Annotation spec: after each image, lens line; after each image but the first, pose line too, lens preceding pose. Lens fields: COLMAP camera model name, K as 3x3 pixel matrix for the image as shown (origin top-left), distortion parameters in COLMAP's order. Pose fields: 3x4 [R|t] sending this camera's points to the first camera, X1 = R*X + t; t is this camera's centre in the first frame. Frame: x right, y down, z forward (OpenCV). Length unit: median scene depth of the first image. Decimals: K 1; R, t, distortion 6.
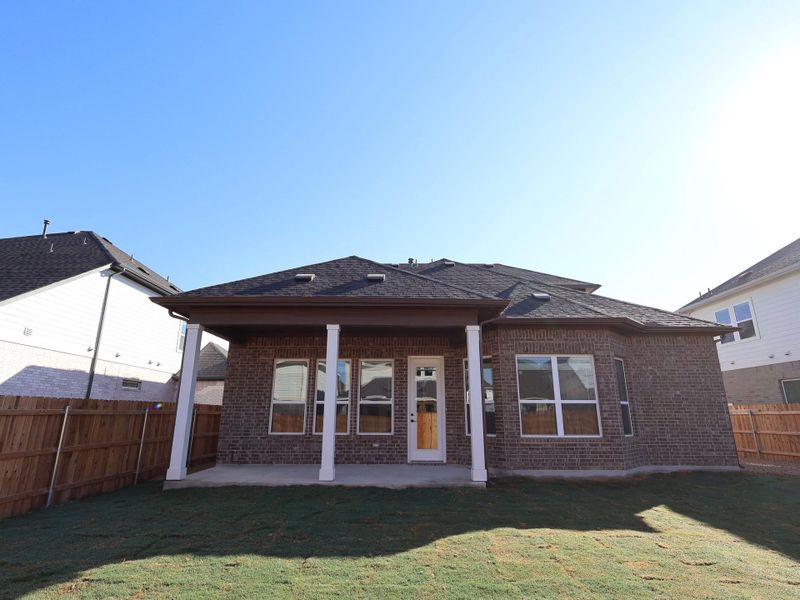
lens RADIAL K [[420.9, 0, 402.3], [0, 420.9, 303.7], [0, 0, 1]] dist [-0.009291, 0.004407]
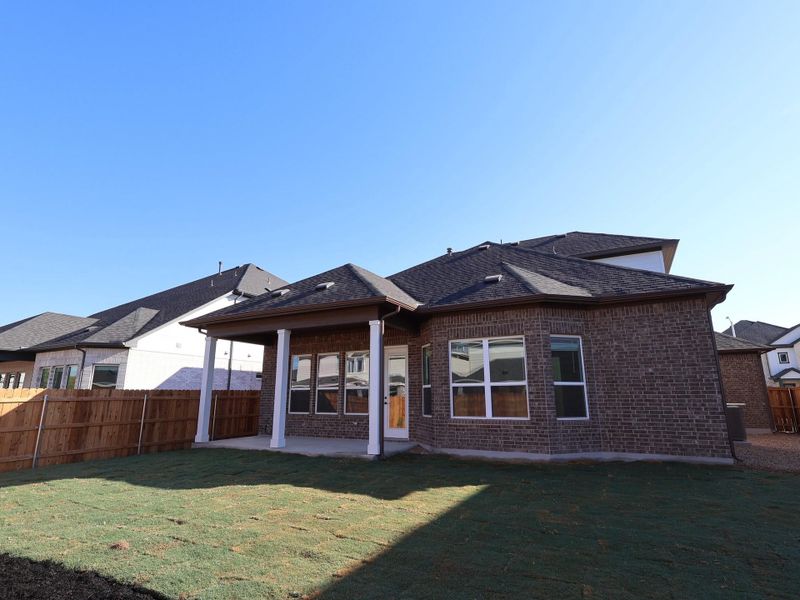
lens RADIAL K [[420.9, 0, 402.9], [0, 420.9, 295.9], [0, 0, 1]] dist [-0.009291, 0.004407]
pose [[0.886126, -0.115528, -0.448814, 0.626070], [0.126043, 0.992004, -0.006495, 0.002650], [0.445976, -0.050815, 0.893601, 0.012212]]
